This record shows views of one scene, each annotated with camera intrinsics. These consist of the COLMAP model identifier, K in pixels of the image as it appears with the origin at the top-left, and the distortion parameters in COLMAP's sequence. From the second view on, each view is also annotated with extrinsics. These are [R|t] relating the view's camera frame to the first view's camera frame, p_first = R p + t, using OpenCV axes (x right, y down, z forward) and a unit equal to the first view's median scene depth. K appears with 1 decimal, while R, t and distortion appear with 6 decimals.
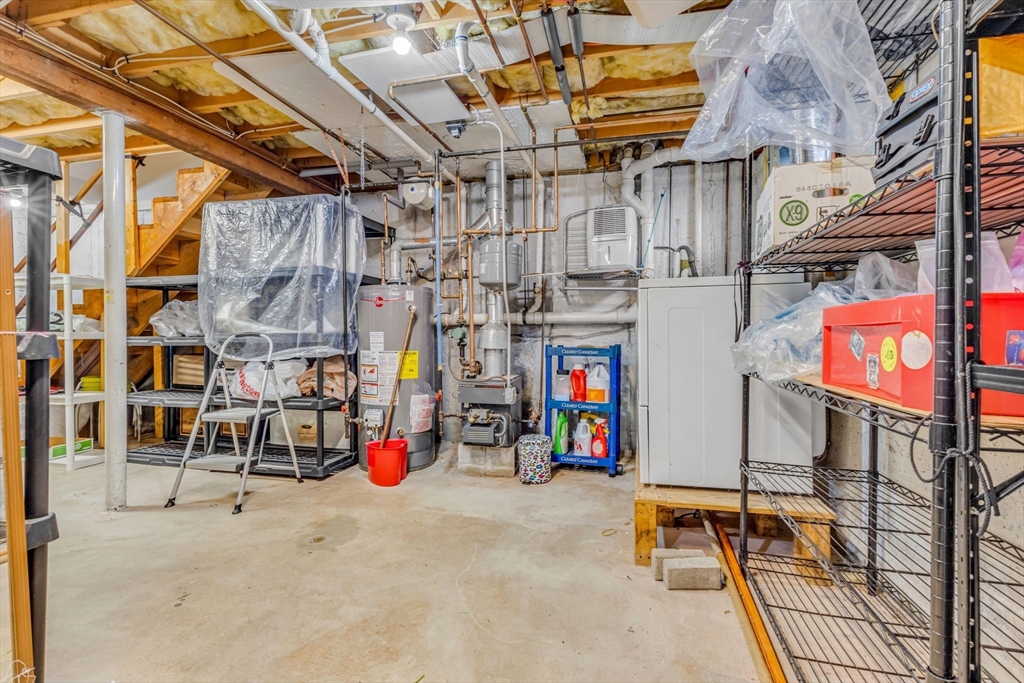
lens RADIAL K [[472.2, 0, 512.9], [0, 472.2, 338.0], [0, 0, 1]] dist [-0.001112, 0.000112]
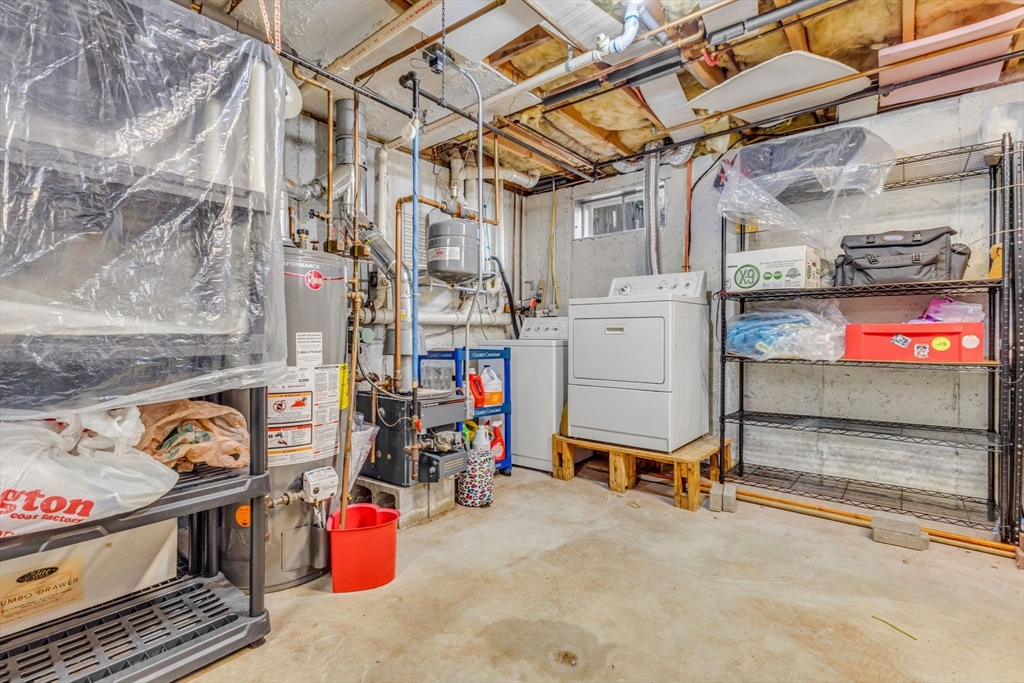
lens RADIAL K [[472.2, 0, 512.7], [0, 472.2, 338.7], [0, 0, 1]] dist [-0.001112, 0.000112]
pose [[0.436677, -0.005682, 0.899601, -0.856265], [0.010646, 0.999943, 0.001148, -0.004223], [-0.899556, 0.009076, 0.436712, 0.661322]]
